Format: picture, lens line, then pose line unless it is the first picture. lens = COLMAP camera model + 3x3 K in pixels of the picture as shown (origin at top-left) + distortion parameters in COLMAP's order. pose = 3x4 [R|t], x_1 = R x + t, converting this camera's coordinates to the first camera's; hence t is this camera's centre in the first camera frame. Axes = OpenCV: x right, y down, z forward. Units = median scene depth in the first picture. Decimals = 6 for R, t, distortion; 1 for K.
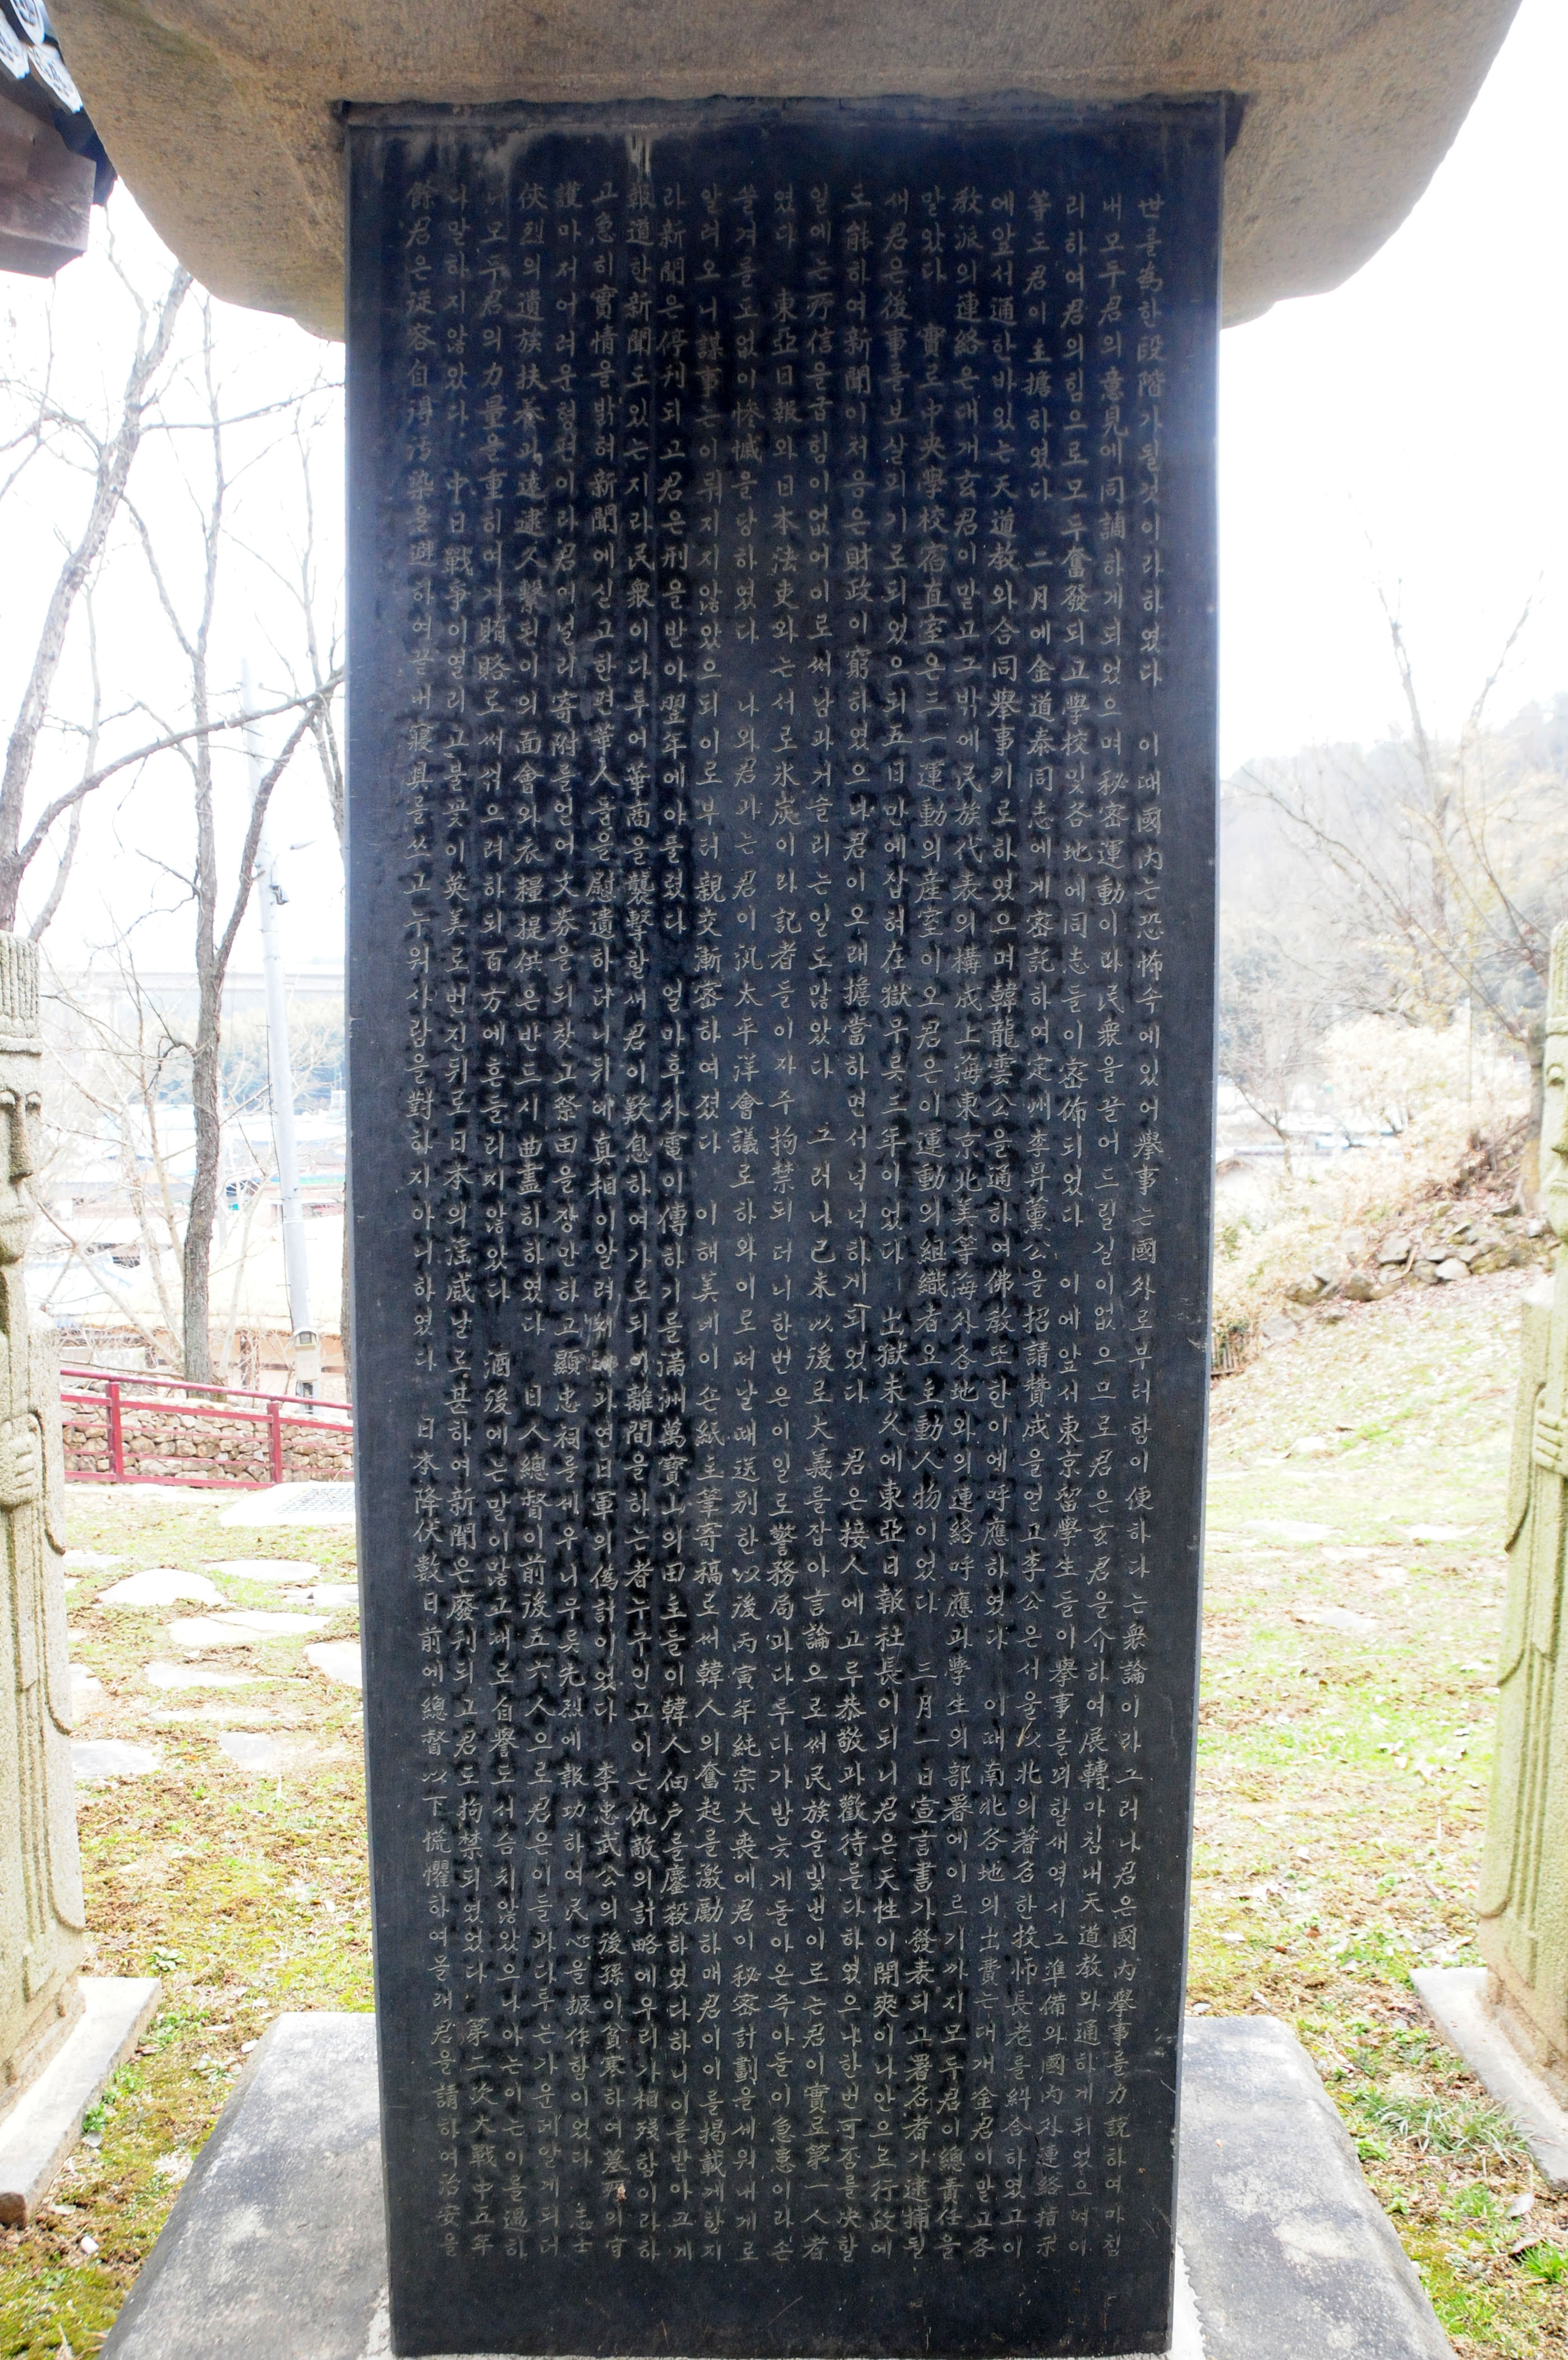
lens RADIAL K [[1857.0, 0, 831.5], [0, 1857.0, 1253.3], [0, 0, 1]] dist [-0.167145, 0.099212]
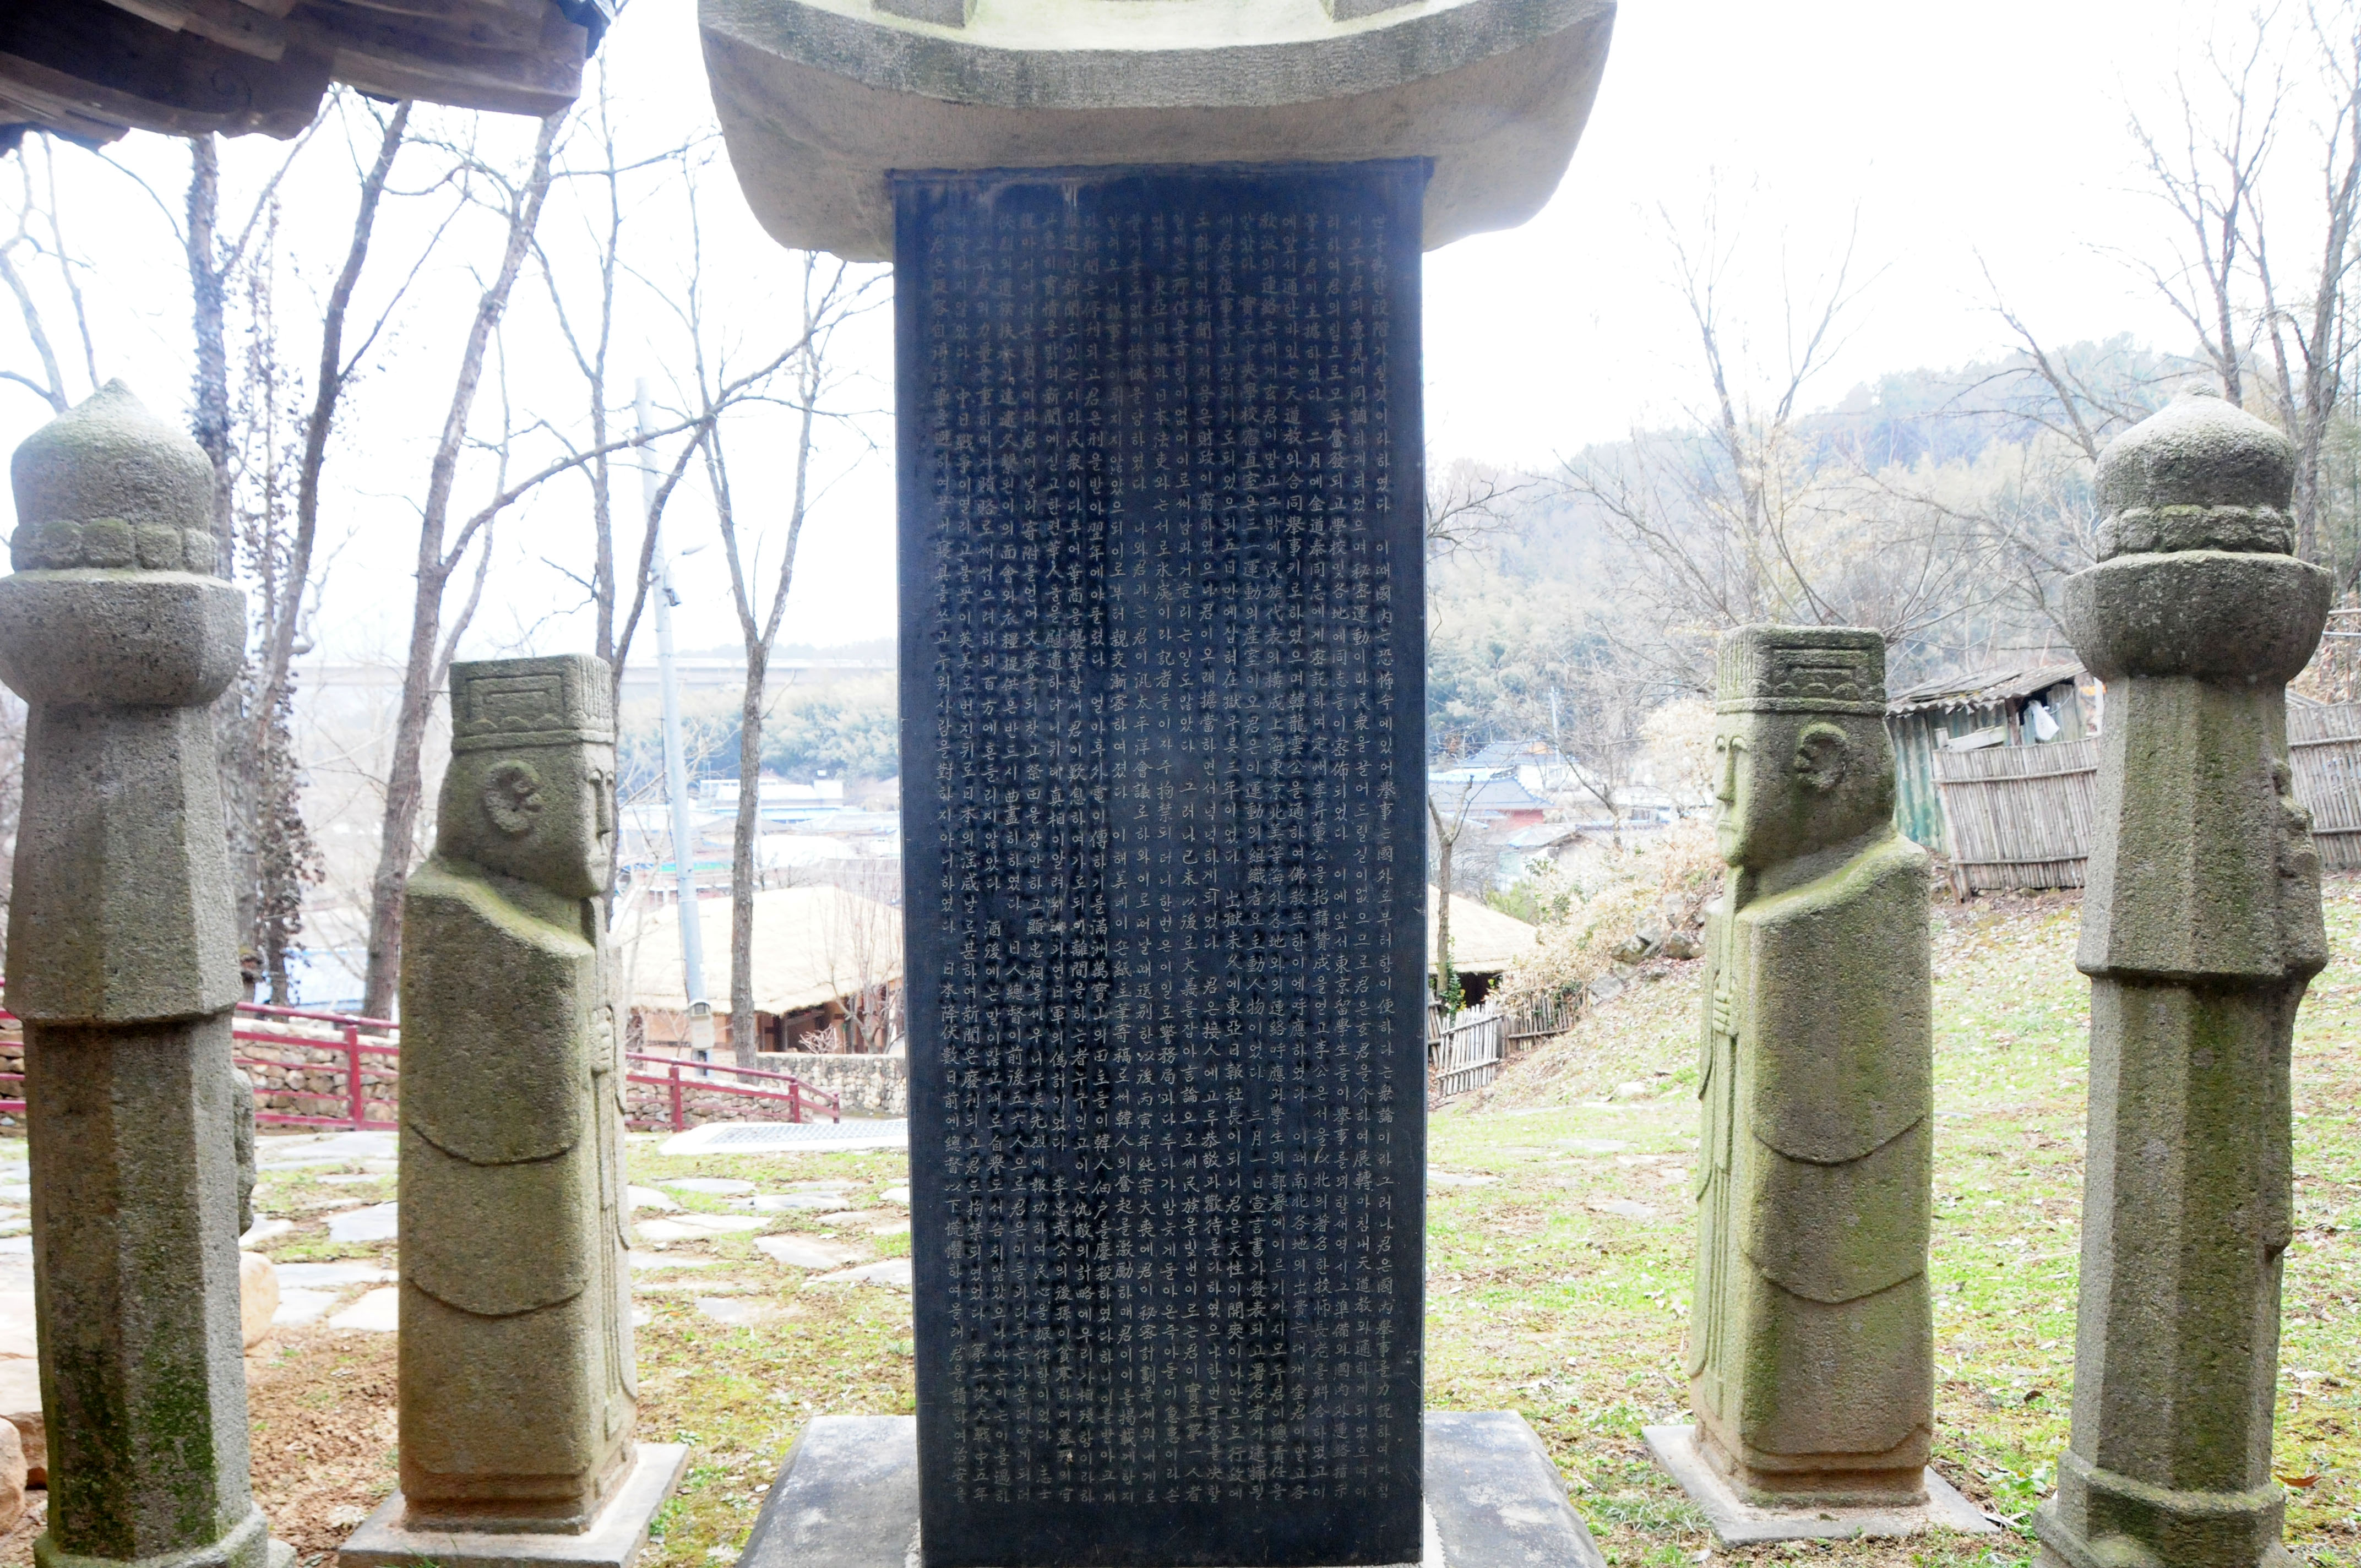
lens RADIAL K [[1857.7, 0, 1176.0], [0, 1857.7, 877.7], [0, 0, 1]] dist [-0.167145, 0.099212]
pose [[0.999885, -0.013953, -0.005986, -0.007440], [0.013753, 0.999387, -0.032181, 0.069716], [0.006432, 0.032095, 0.999464, -0.642252]]
